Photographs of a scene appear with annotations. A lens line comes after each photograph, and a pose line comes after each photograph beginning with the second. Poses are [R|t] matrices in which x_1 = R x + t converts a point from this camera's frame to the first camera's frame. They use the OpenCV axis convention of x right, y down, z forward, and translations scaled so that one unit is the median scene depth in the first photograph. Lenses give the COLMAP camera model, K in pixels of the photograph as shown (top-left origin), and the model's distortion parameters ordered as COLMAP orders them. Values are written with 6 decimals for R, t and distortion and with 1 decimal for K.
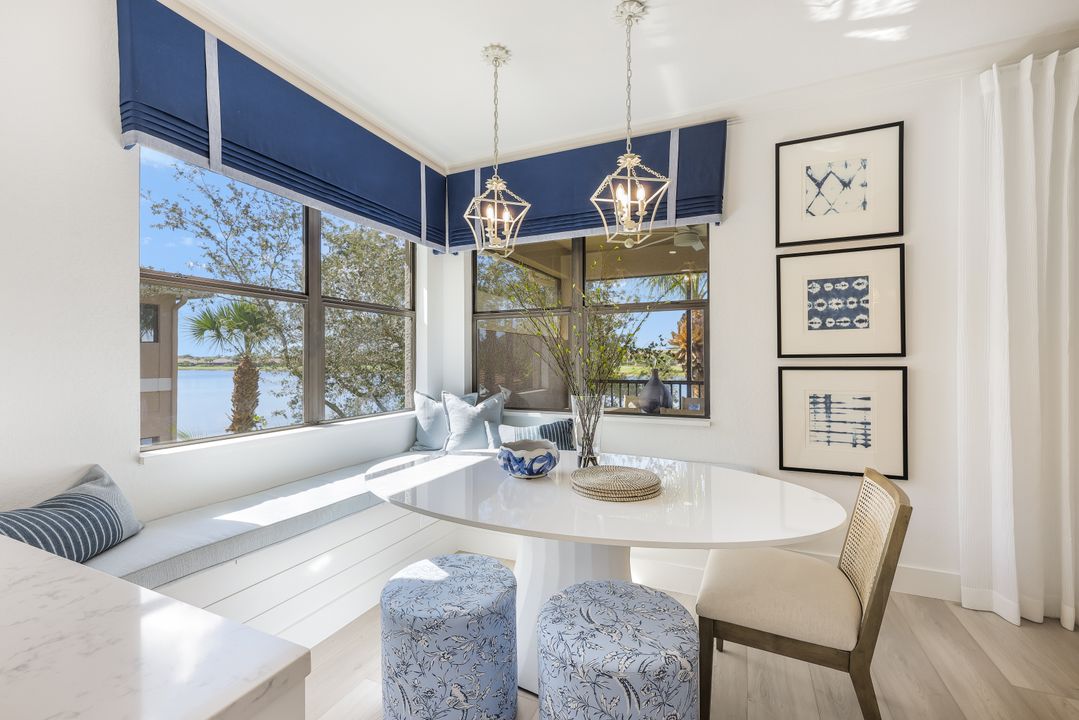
lens RADIAL K [[451.9, 0, 542.1], [0, 451.9, 358.3], [0, 0, 1]] dist [-0.001134, 0.000051]
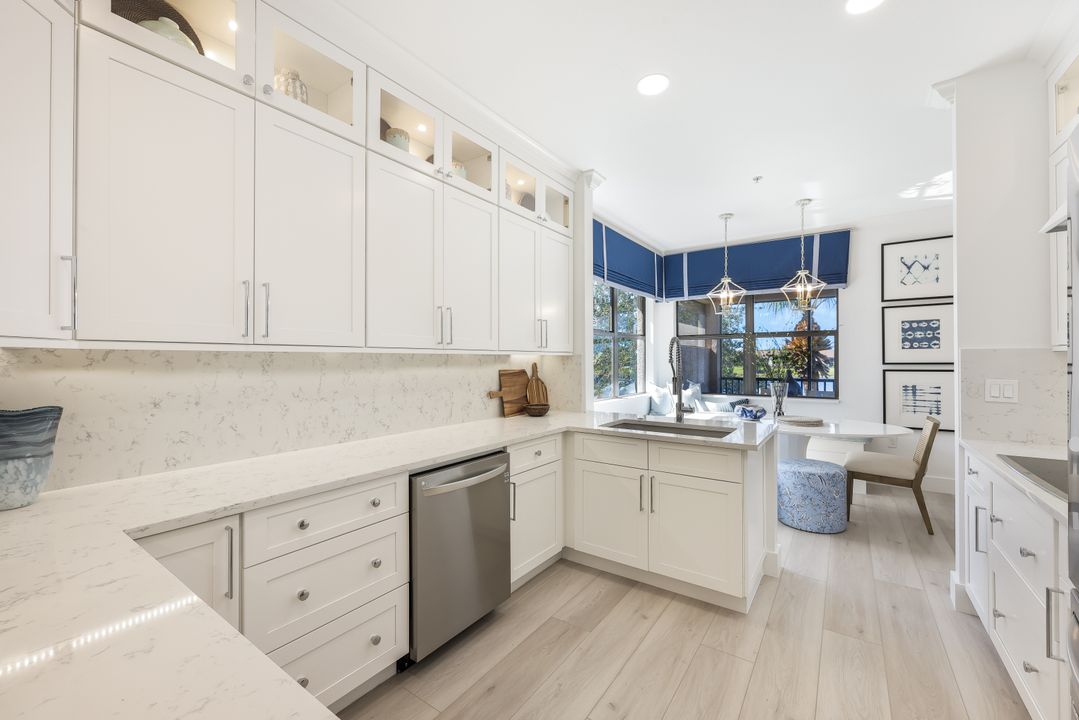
lens RADIAL K [[432.6, 0, 539.5], [0, 432.6, 360.0], [0, 0, 1]] dist [-0.002934, 0.000447]
pose [[0.981135, 0.000533, -0.193321, -0.490731], [0.000118, 0.999994, 0.003354, -0.025426], [0.193322, -0.003313, 0.981130, -0.960648]]
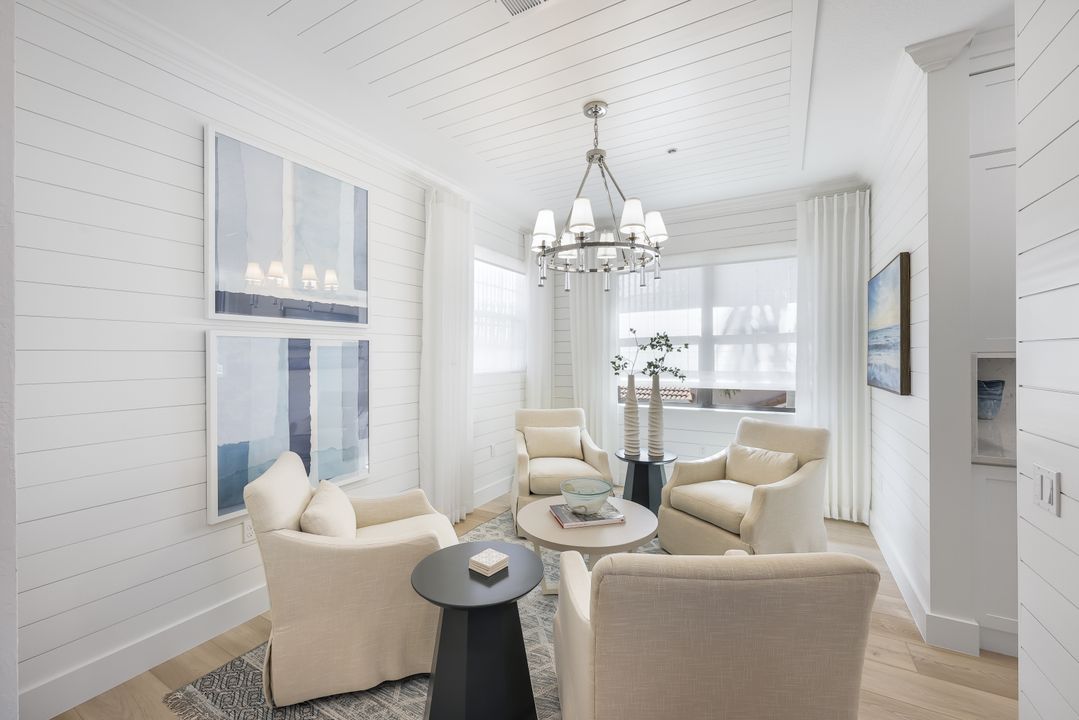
lens RADIAL K [[432.6, 0, 539.5], [0, 432.6, 360.0], [0, 0, 1]] dist [-0.002934, 0.000447]
pose [[-0.085678, 0.010389, -0.996269, 0.157801], [0.010002, 0.999904, 0.009567, -0.052062], [0.996273, -0.009145, -0.085774, -1.741284]]
